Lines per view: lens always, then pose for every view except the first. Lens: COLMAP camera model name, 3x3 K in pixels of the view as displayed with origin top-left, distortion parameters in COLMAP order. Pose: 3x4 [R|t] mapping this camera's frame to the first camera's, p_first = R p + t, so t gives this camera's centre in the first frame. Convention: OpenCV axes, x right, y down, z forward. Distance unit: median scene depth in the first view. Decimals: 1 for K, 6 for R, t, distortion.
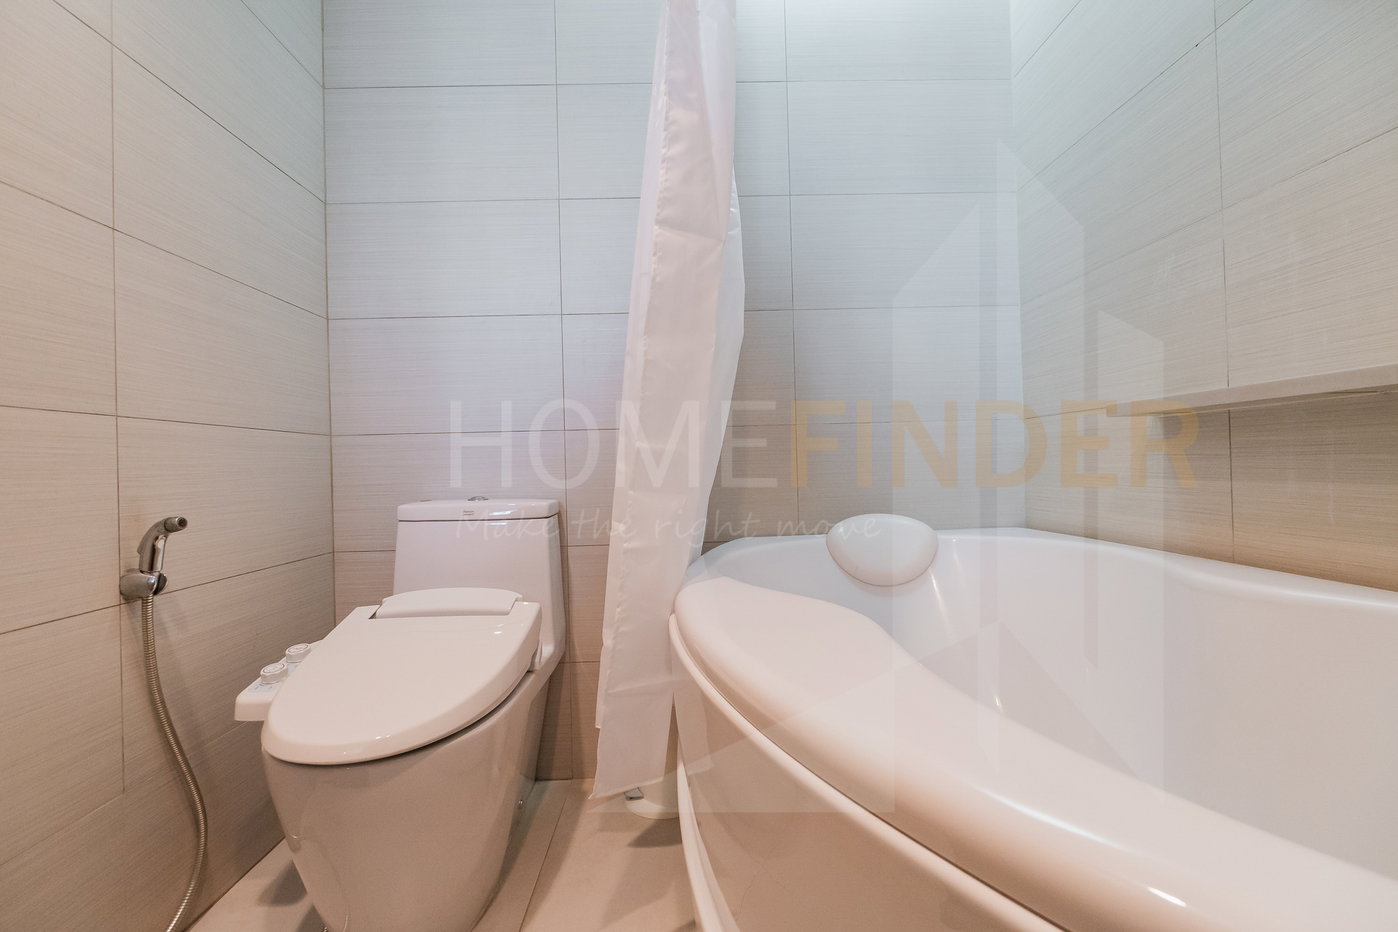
lens RADIAL K [[616.6, 0, 699.0], [0, 616.6, 466.0], [0, 0, 1]] dist [0.000464, 0.000018]
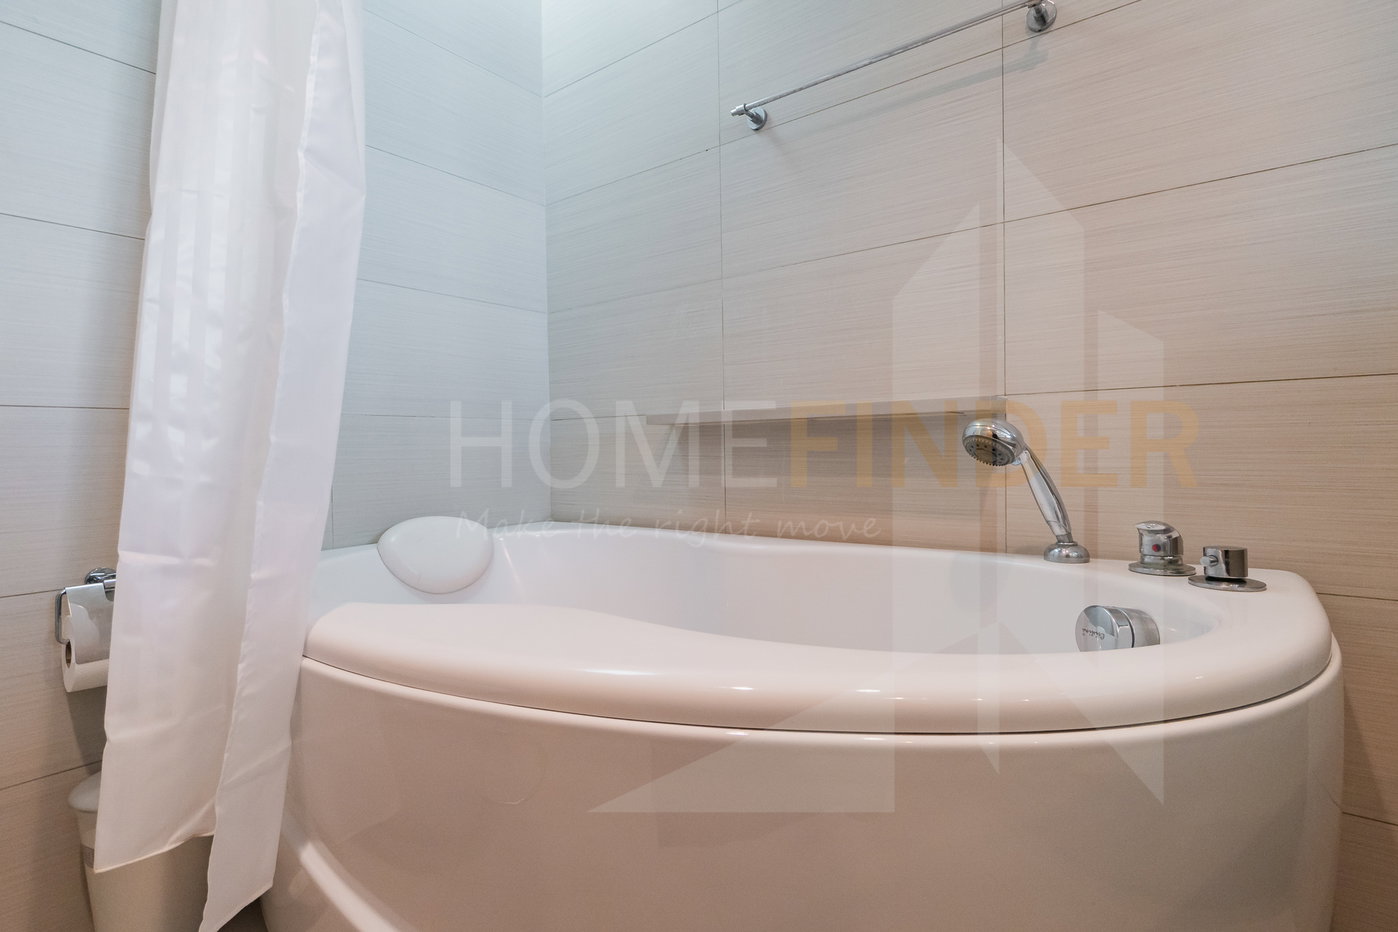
lens RADIAL K [[697.7, 0, 699.0], [0, 697.7, 466.0], [0, 0, 1]] dist [-0.011391, -0.000716]
pose [[0.629219, -0.000957, 0.777228, -0.369292], [-0.002926, 0.999989, 0.003600, -0.005088], [-0.777223, -0.004539, 0.629209, 0.062556]]
